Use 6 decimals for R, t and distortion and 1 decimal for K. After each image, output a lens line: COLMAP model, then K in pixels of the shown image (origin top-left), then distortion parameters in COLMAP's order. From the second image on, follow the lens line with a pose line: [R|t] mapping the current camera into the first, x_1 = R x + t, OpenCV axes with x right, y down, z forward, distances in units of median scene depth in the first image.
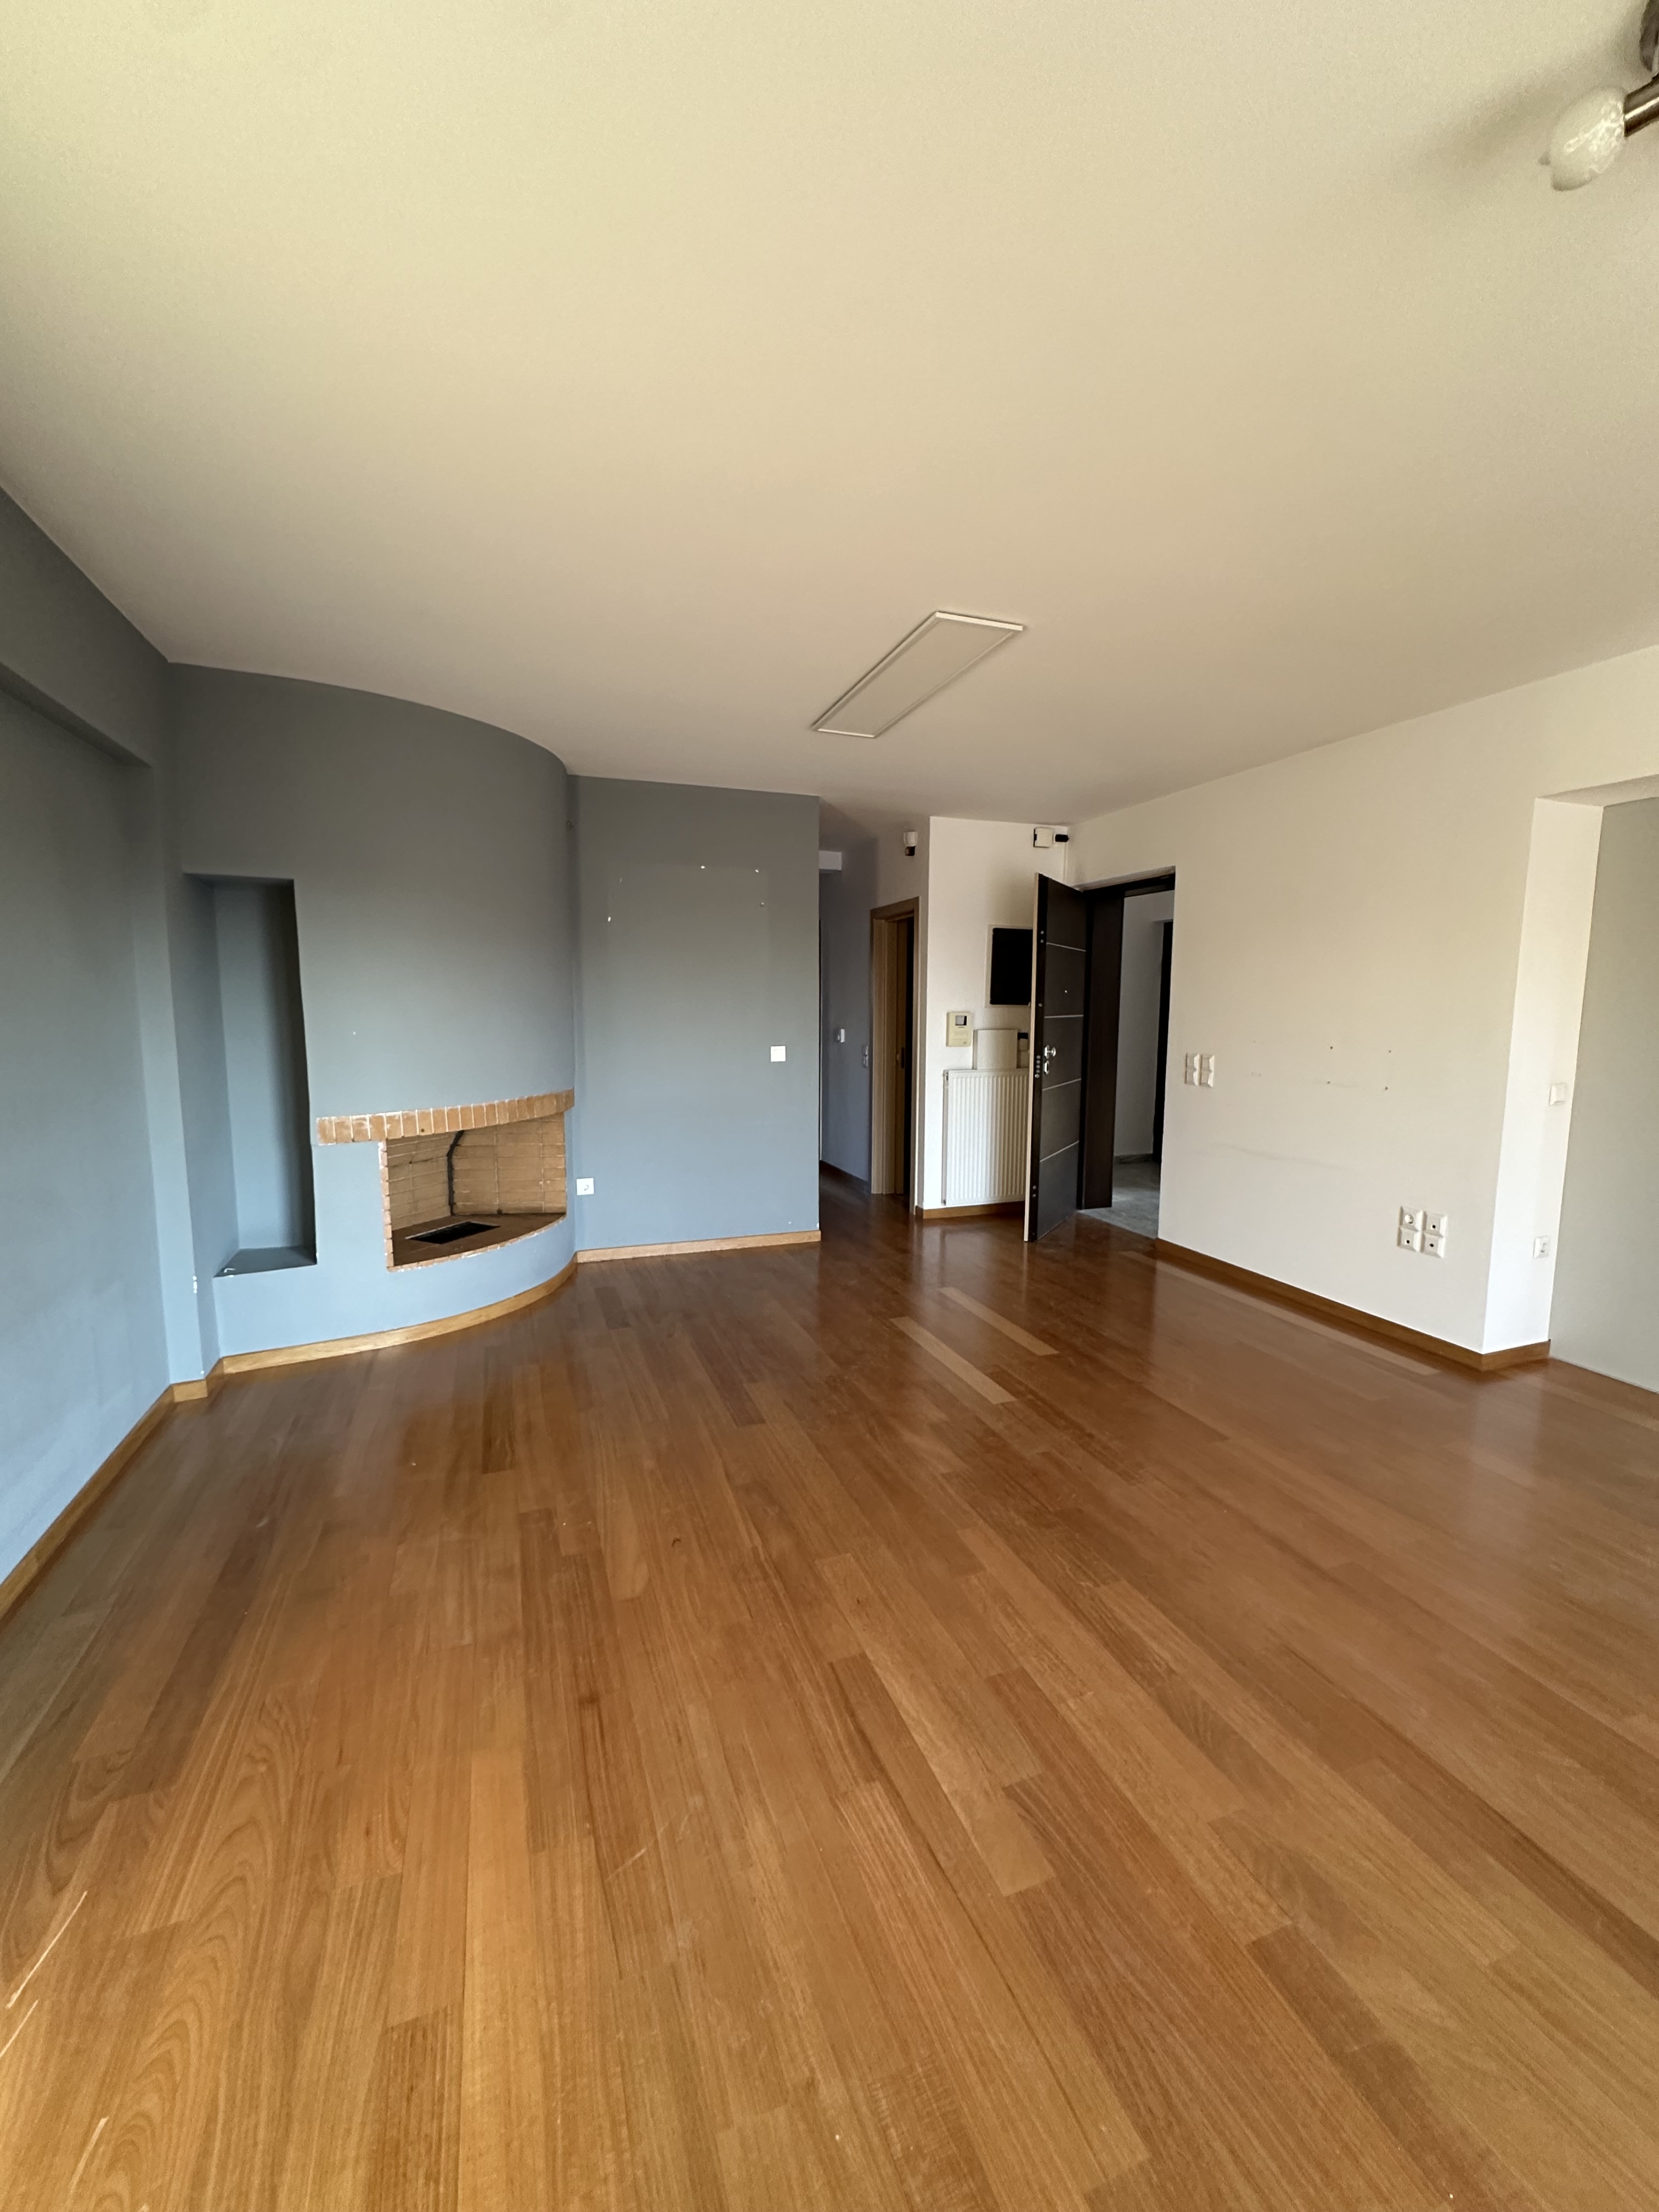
lens RADIAL K [[884.8, 0, 828.8], [0, 884.8, 1106.8], [0, 0, 1]] dist [-0.003440, 0.000745]
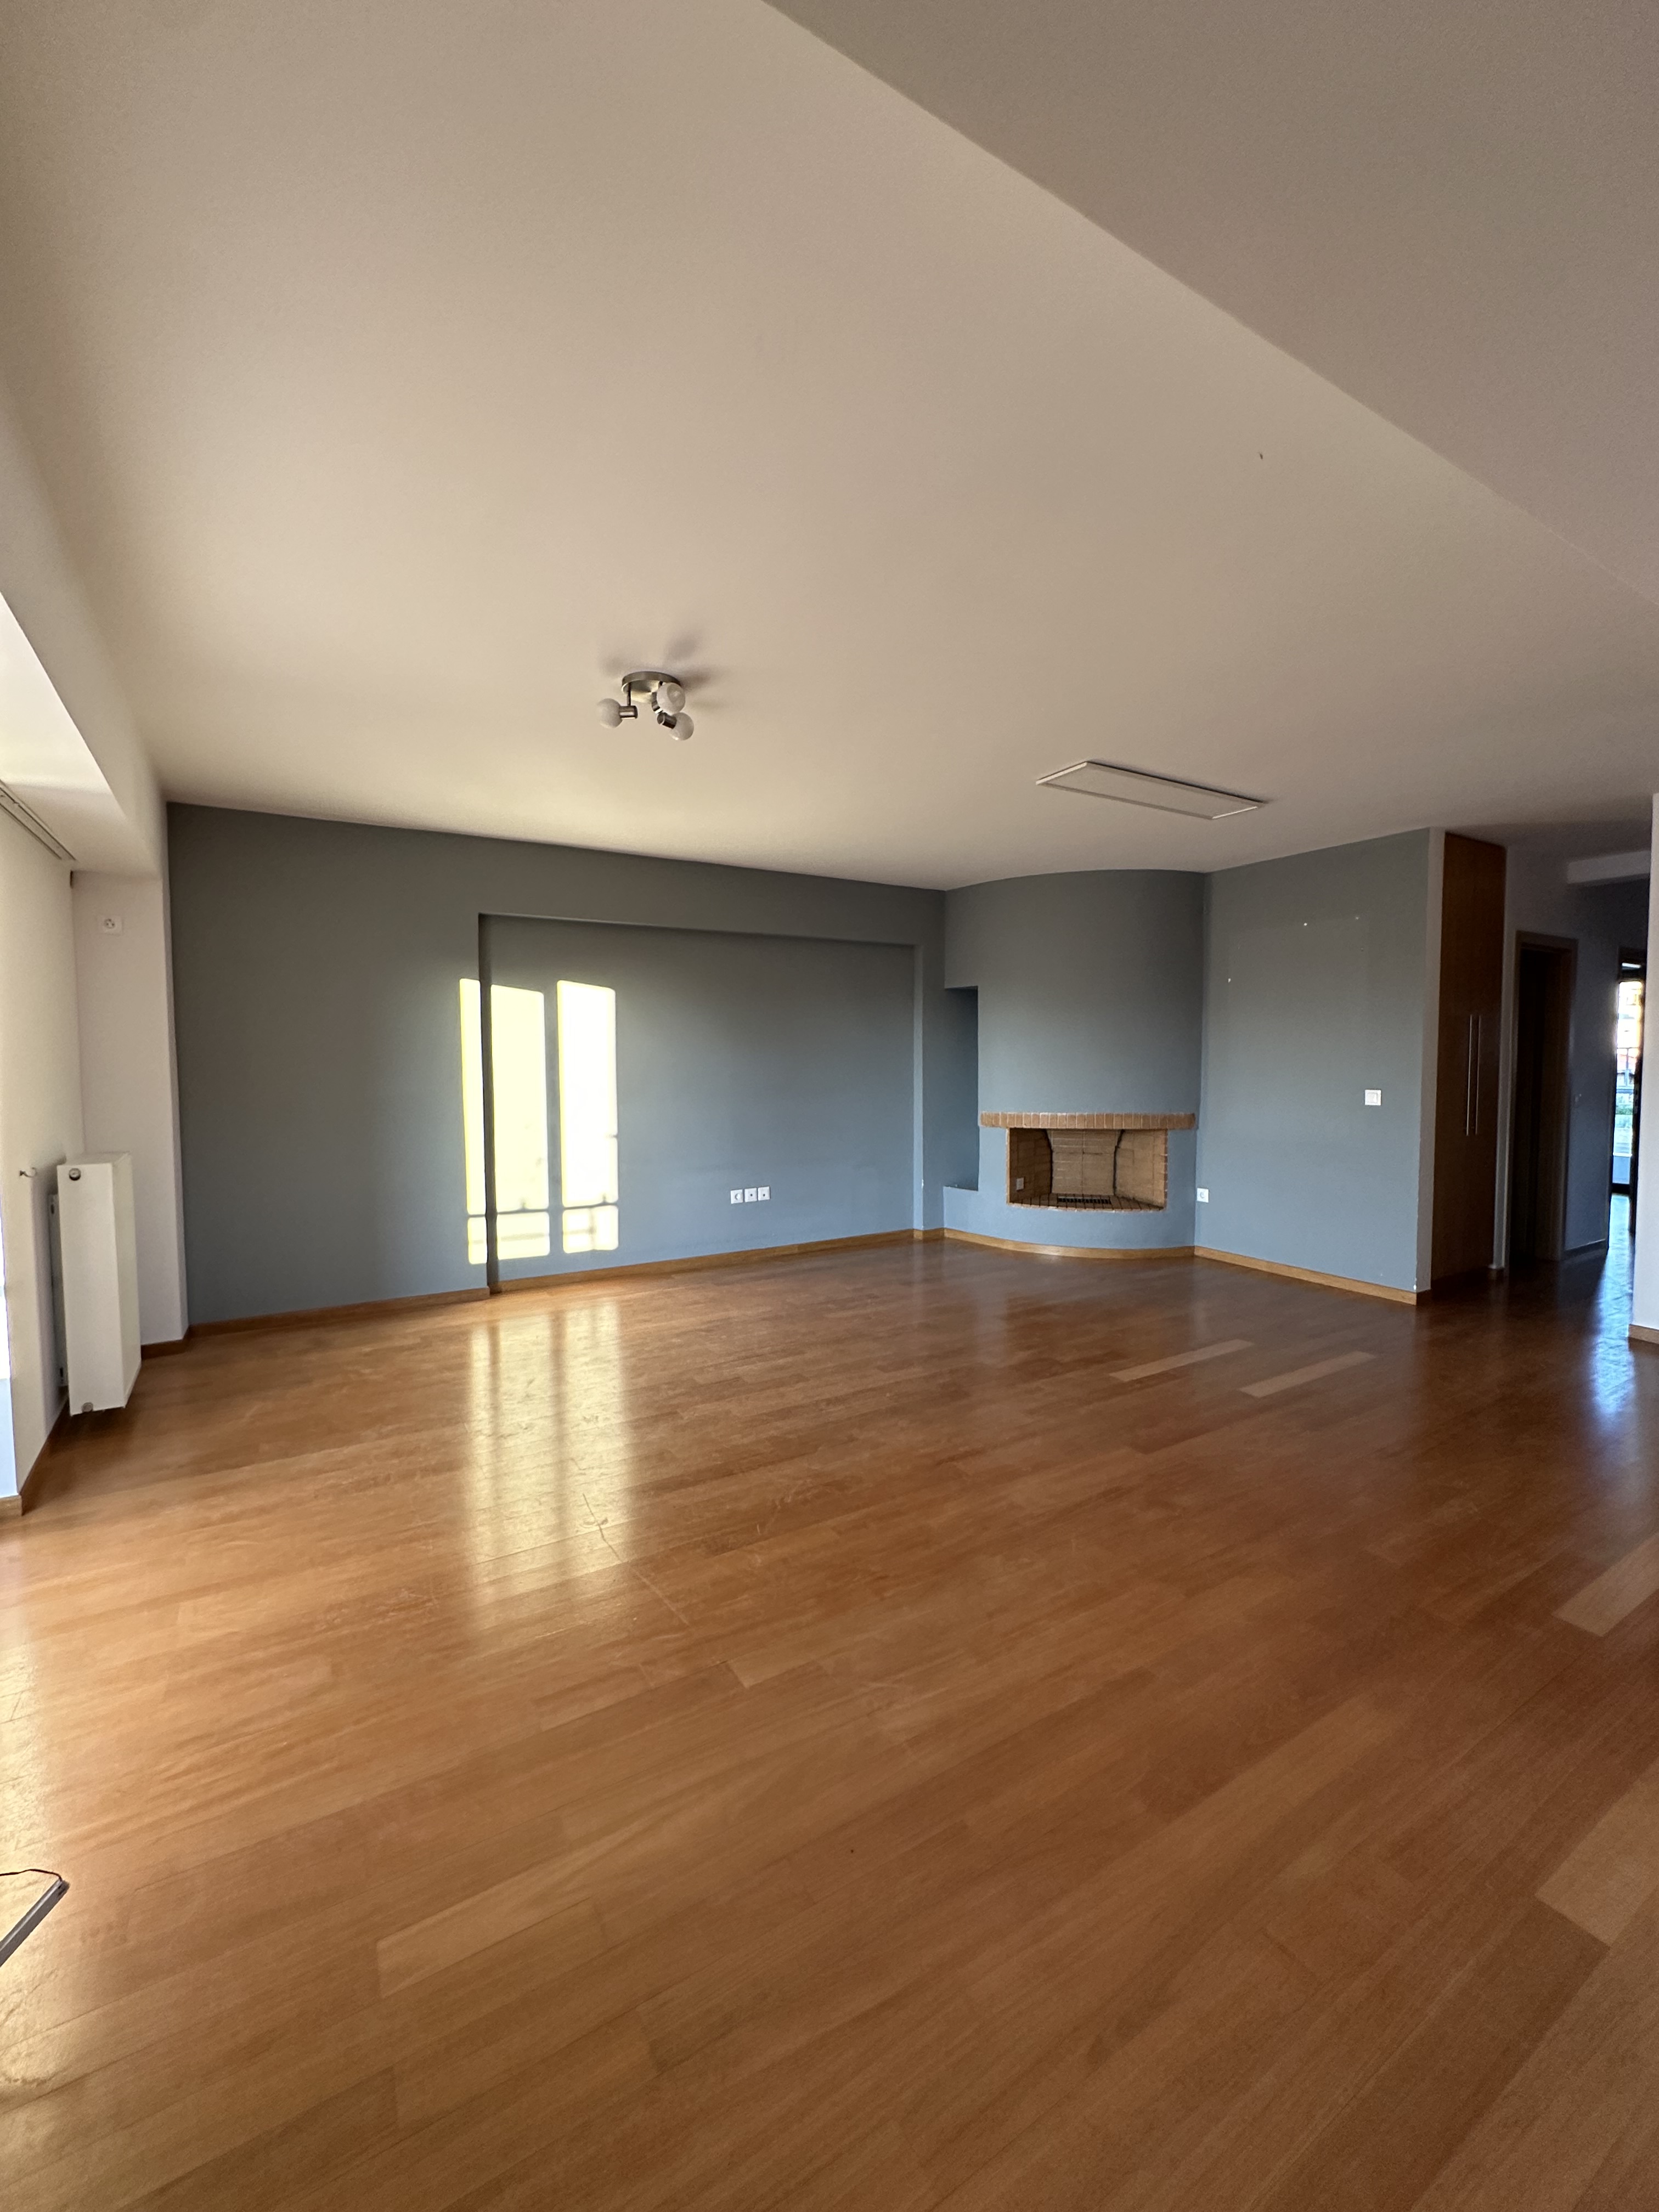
lens RADIAL K [[884.8, 0, 828.8], [0, 884.8, 1106.8], [0, 0, 1]] dist [-0.003440, 0.000745]
pose [[0.188035, 0.055039, -0.980619, 1.280468], [-0.111671, 0.993152, 0.034329, -0.025667], [0.975793, 0.103051, 0.192893, 0.358266]]
